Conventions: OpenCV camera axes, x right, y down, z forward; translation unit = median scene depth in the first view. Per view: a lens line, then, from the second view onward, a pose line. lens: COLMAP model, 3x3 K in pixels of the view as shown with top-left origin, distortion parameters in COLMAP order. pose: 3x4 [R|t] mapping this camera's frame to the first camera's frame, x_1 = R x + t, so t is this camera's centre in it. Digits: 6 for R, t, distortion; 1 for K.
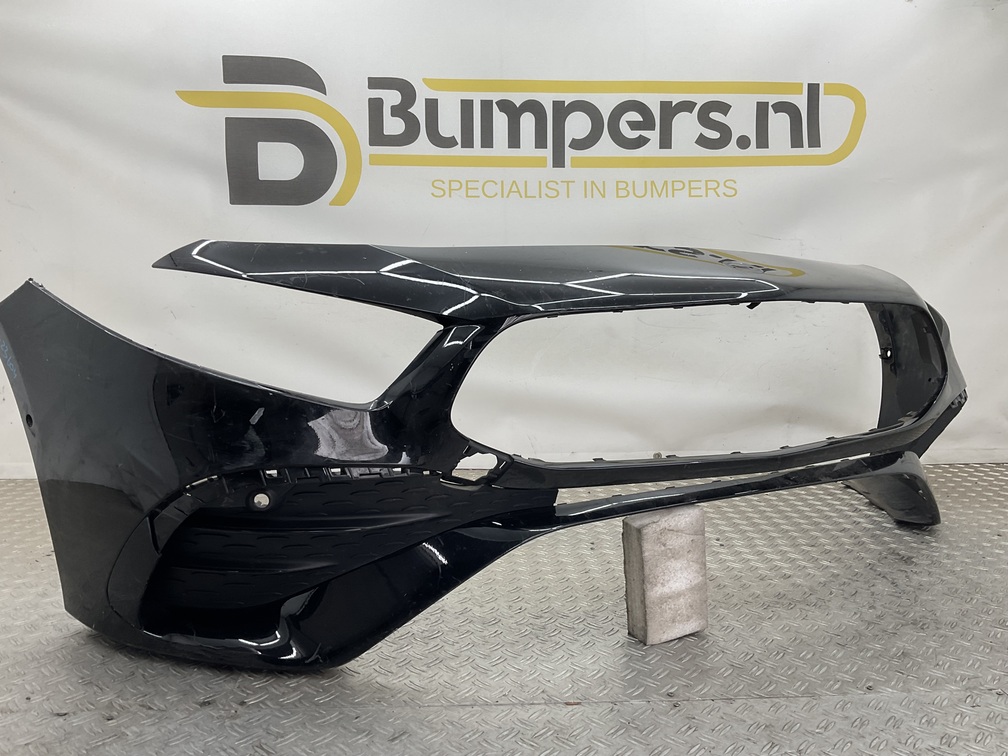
lens RADIAL K [[829.4, 0, 501.9], [0, 829.4, 379.4], [0, 0, 1]] dist [0.069869, -0.123591]
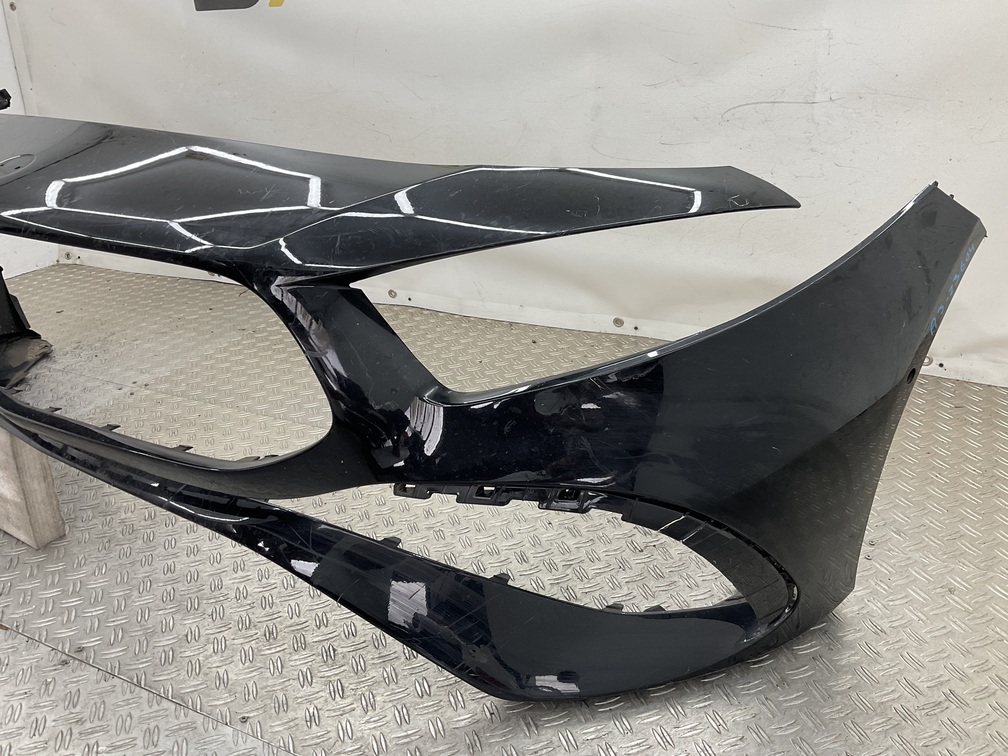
lens RADIAL K [[829.4, 0, 501.2], [0, 829.4, 382.0], [0, 0, 1]] dist [0.069869, -0.123591]
pose [[0.858081, 0.174648, -0.482903, 0.518604], [-0.014978, 0.948500, 0.316423, -0.112868], [0.513296, -0.264284, 0.816505, 0.276470]]
